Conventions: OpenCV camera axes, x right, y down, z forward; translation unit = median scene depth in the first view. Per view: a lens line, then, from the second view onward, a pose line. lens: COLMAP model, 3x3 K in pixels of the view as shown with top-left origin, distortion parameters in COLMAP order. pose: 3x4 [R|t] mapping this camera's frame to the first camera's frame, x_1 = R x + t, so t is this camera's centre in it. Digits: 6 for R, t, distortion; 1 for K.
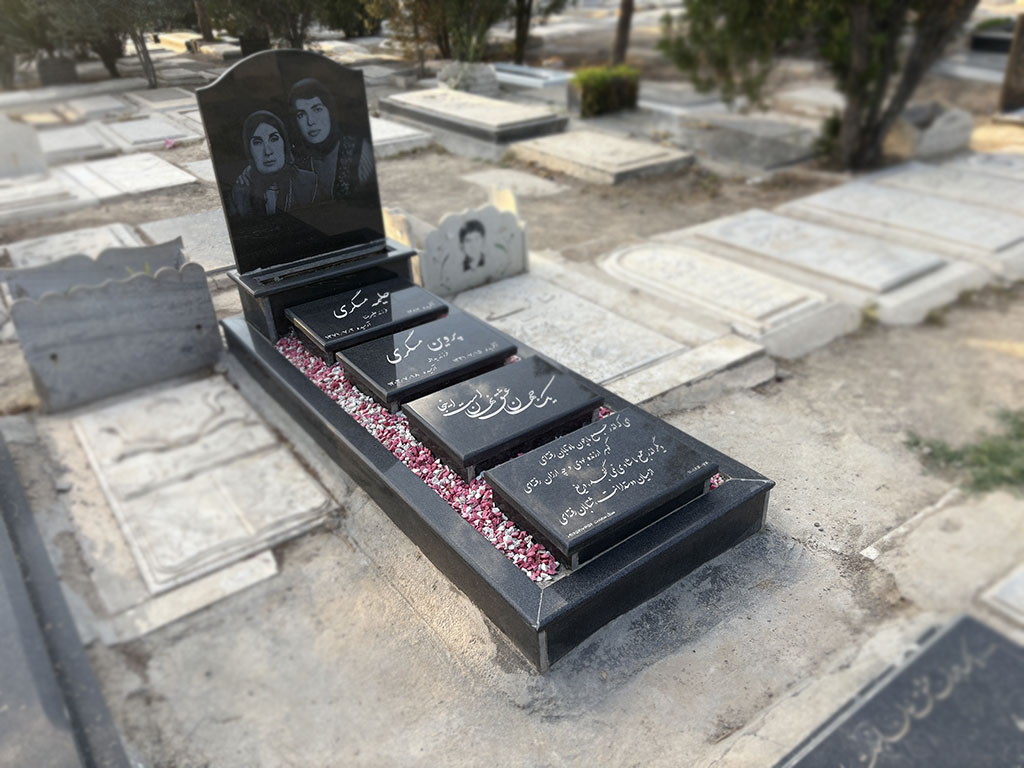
lens RADIAL K [[778.3, 0, 515.0], [0, 778.3, 387.9], [0, 0, 1]] dist [0.057329, -0.066721]
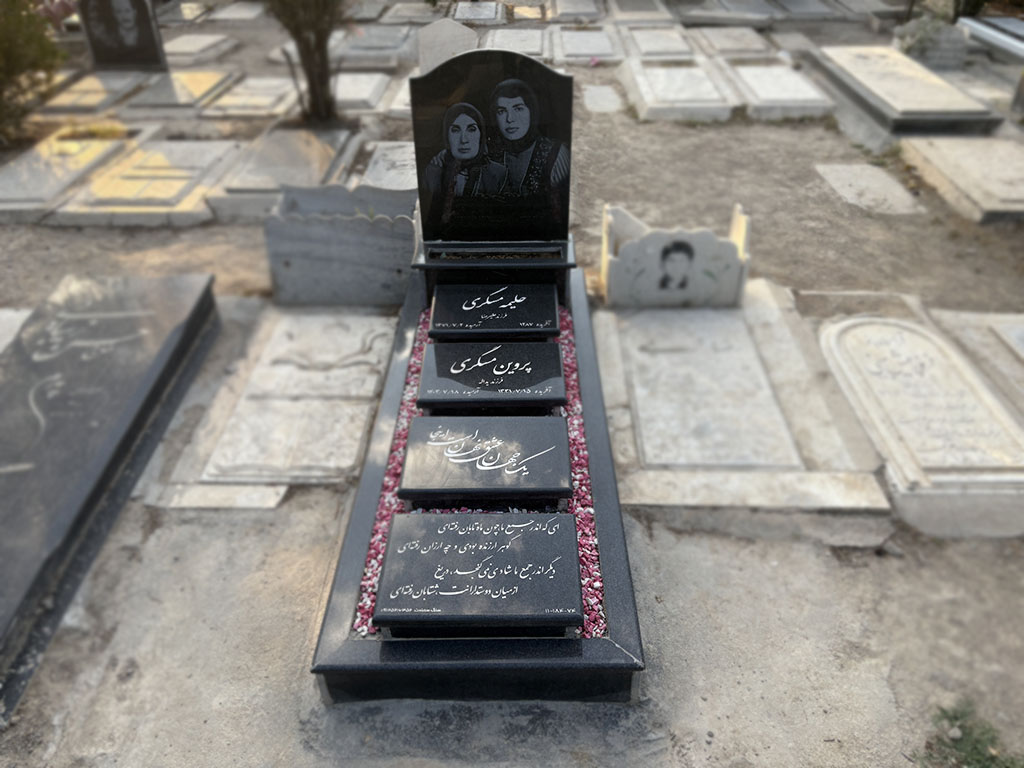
lens RADIAL K [[778.3, 0, 515.0], [0, 778.3, 387.9], [0, 0, 1]] dist [0.057329, -0.066721]
pose [[0.798670, 0.373627, -0.471729, 0.366561], [-0.316627, 0.927533, 0.198568, -0.217240], [0.511735, -0.009228, 0.859094, 0.110584]]
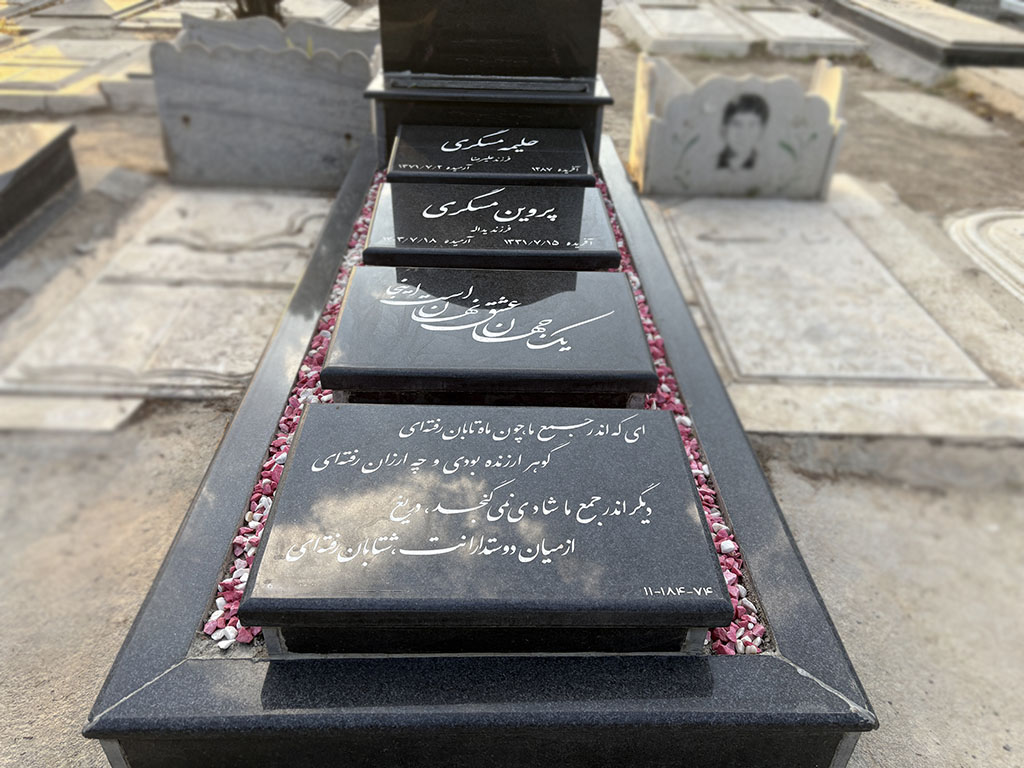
lens RADIAL K [[787.2, 0, 515.4], [0, 787.2, 386.2], [0, 0, 1]] dist [0.008561, 0.009104]
pose [[0.814992, 0.371742, -0.444518, 0.211402], [-0.341880, 0.927837, 0.149120, -0.020728], [0.467874, 0.030440, 0.883271, 0.402737]]
